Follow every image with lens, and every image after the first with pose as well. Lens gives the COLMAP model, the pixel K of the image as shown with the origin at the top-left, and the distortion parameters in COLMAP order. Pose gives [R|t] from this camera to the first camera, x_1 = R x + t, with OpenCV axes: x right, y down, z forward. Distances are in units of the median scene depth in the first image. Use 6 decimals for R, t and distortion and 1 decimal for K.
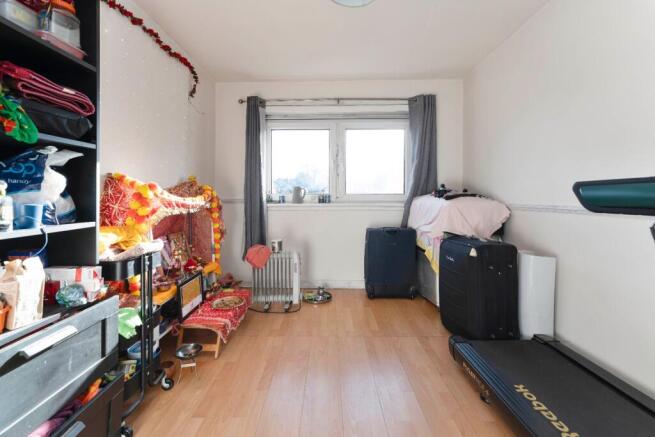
lens RADIAL K [[270.4, 0, 329.2], [0, 270.4, 196.4], [0, 0, 1]] dist [0.000158, -0.000283]
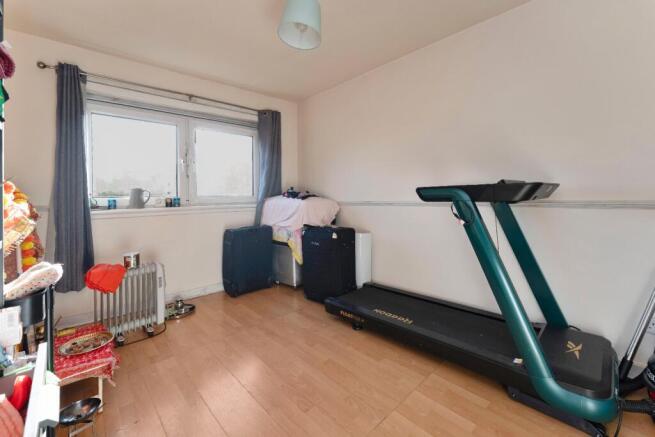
lens RADIAL K [[270.4, 0, 329.2], [0, 270.4, 196.4], [0, 0, 1]] dist [0.000158, -0.000283]
pose [[0.723329, -0.014490, 0.690351, -0.286927], [0.020724, 0.999785, -0.000728, 0.000952], [-0.690192, 0.014833, 0.723474, -0.005844]]
